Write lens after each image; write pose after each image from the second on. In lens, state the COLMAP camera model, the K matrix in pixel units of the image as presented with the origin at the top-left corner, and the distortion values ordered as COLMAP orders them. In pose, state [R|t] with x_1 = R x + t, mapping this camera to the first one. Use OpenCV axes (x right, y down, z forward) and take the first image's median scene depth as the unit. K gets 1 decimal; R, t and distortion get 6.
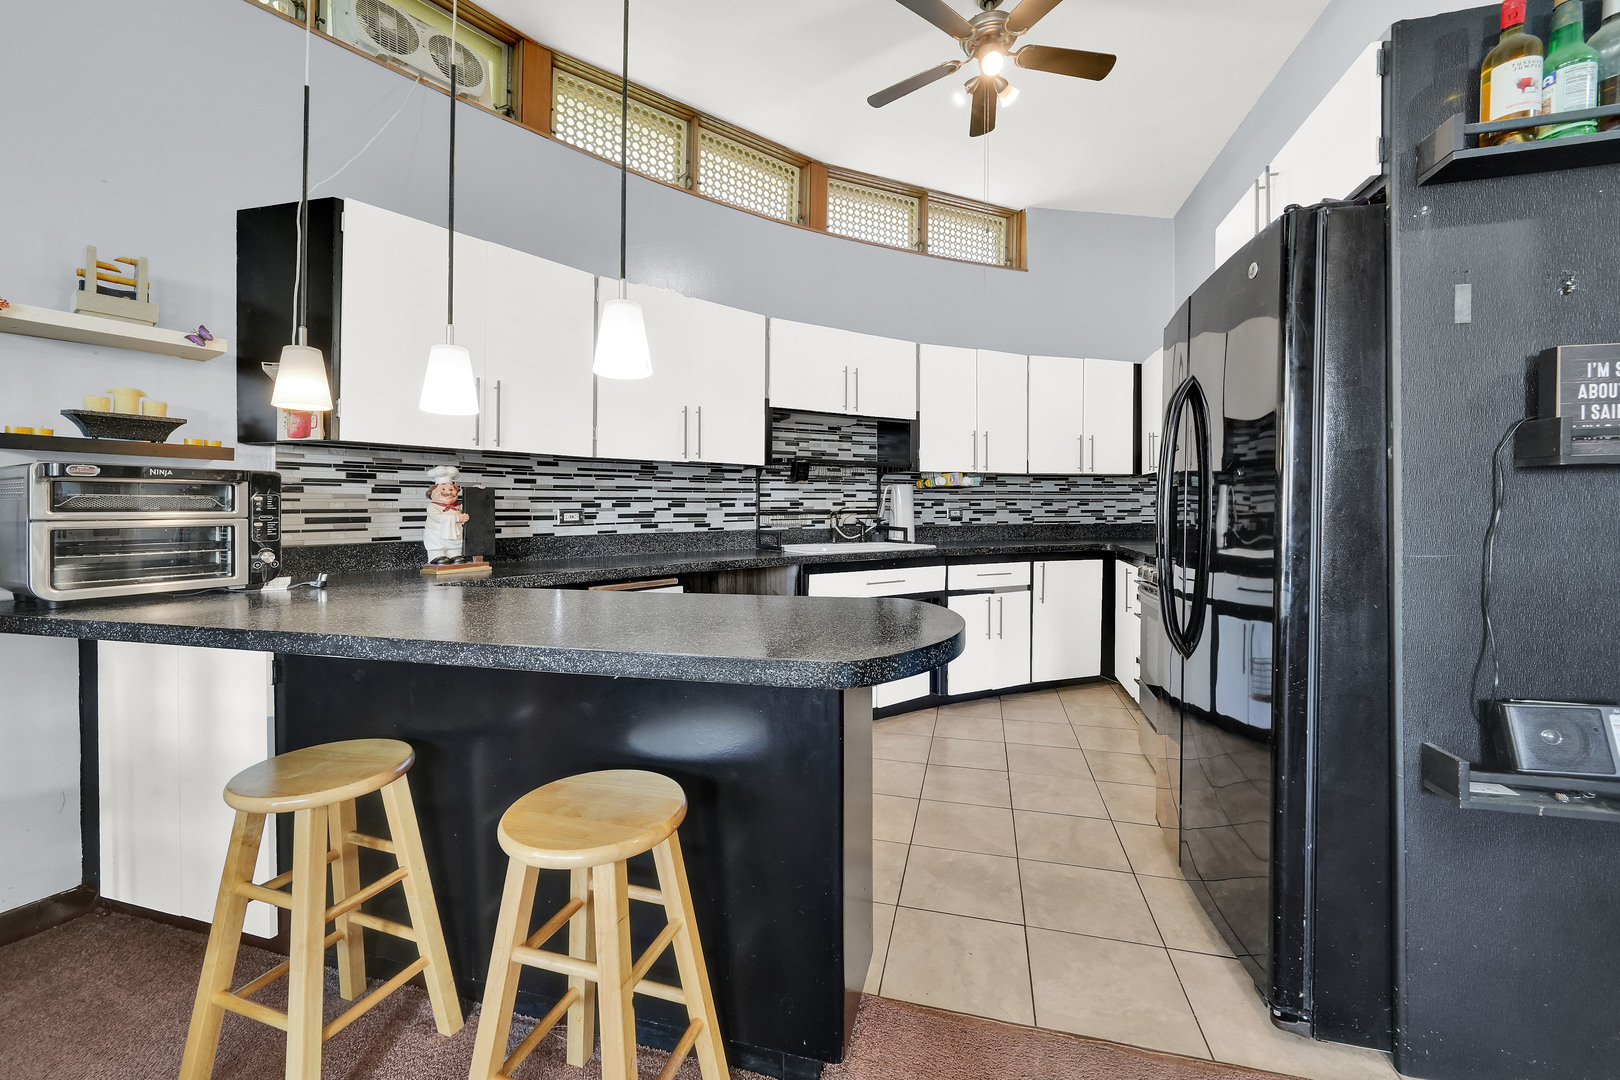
lens RADIAL K [[649.7, 0, 810.0], [0, 649.7, 540.0], [0, 0, 1]] dist [-0.001193, -0.000109]
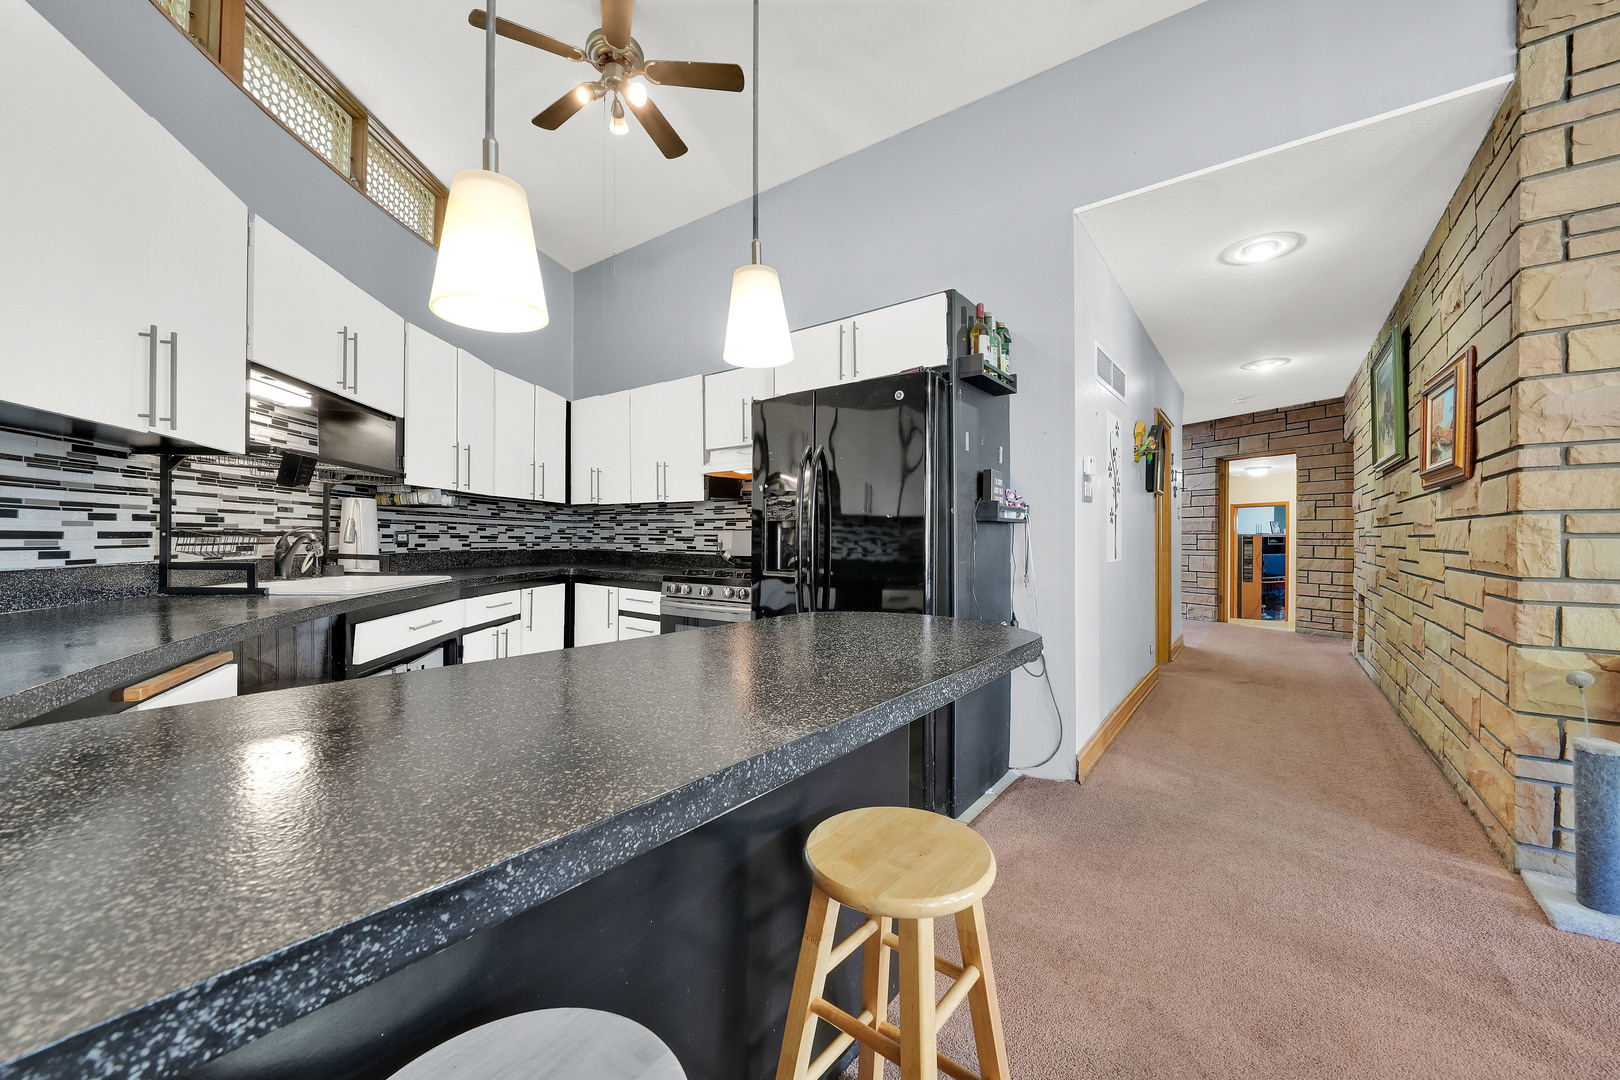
lens RADIAL K [[627.3, 0, 846.1], [0, 627.3, 581.7], [0, 0, 1]] dist [-0.000383, -0.000059]
pose [[0.357680, -0.052311, 0.932378, -0.358463], [0.029990, 0.998558, 0.044520, -0.004823], [-0.933363, 0.012038, 0.358733, 0.228286]]
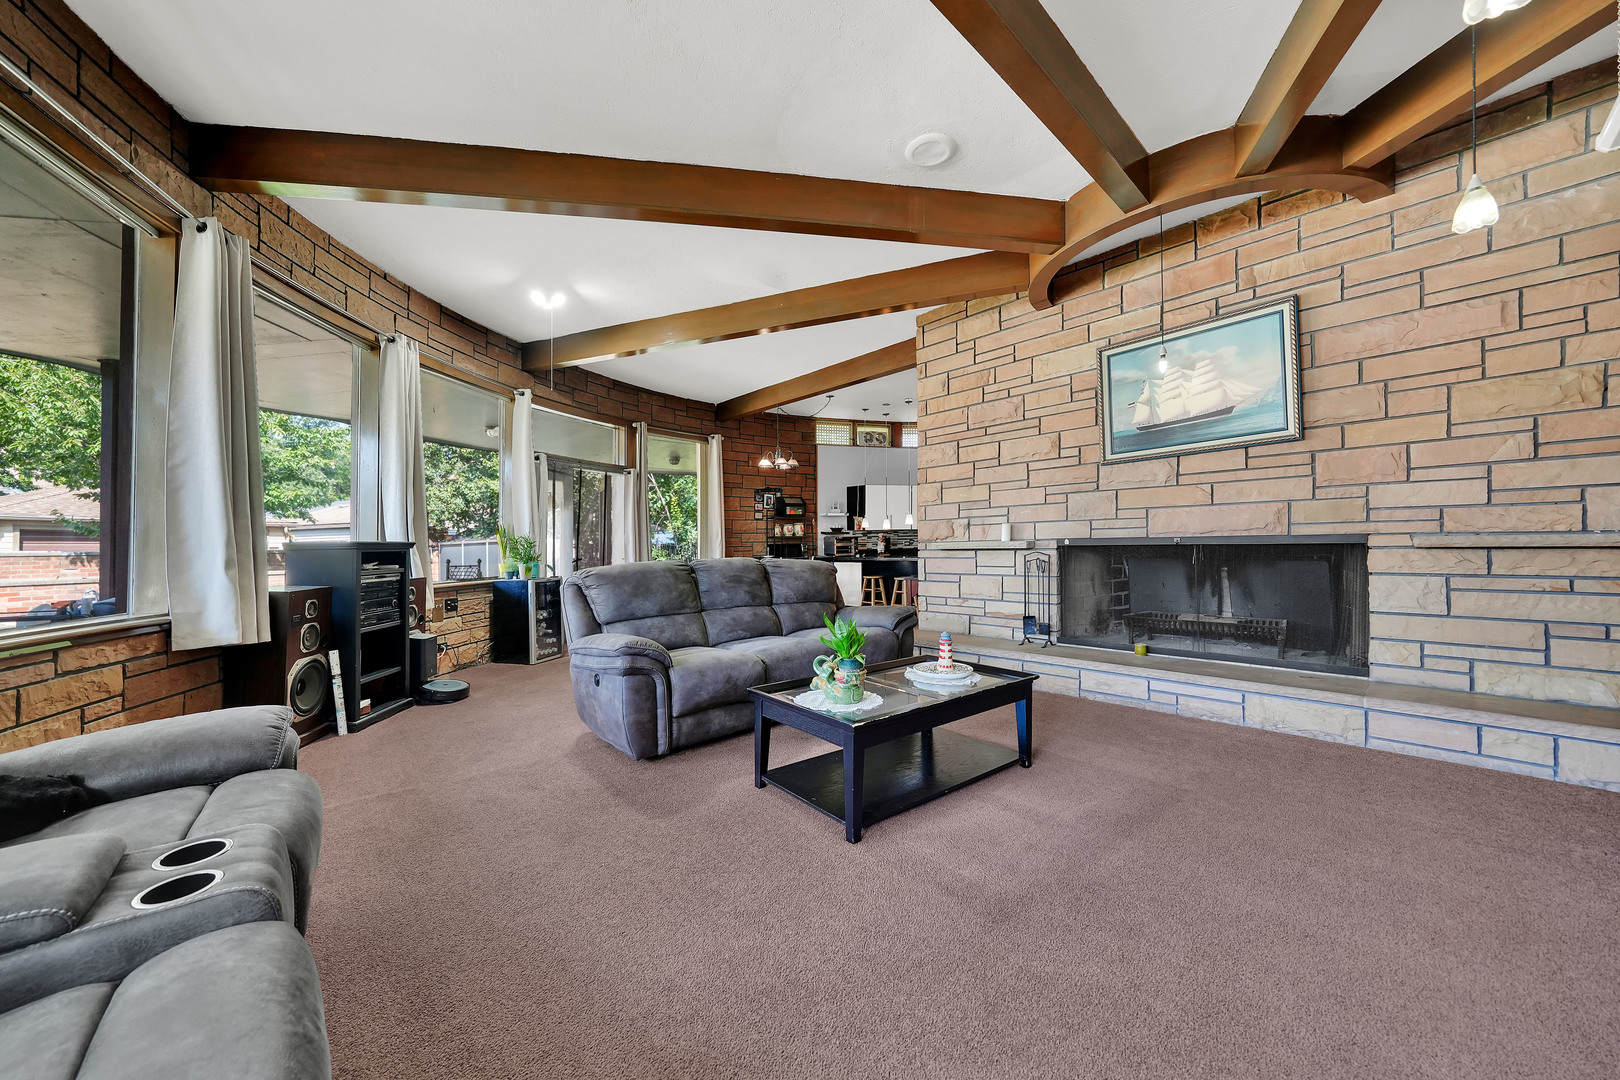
lens RADIAL K [[578.0, 0, 806.6], [0, 578.0, 537.2], [0, 0, 1]] dist [-0.000947, -0.000162]
pose [[0.841965, -0.013370, -0.539367, 0.772155], [-0.012371, 0.998952, -0.044075, 0.066824], [0.539391, 0.043782, 0.840917, -1.741274]]
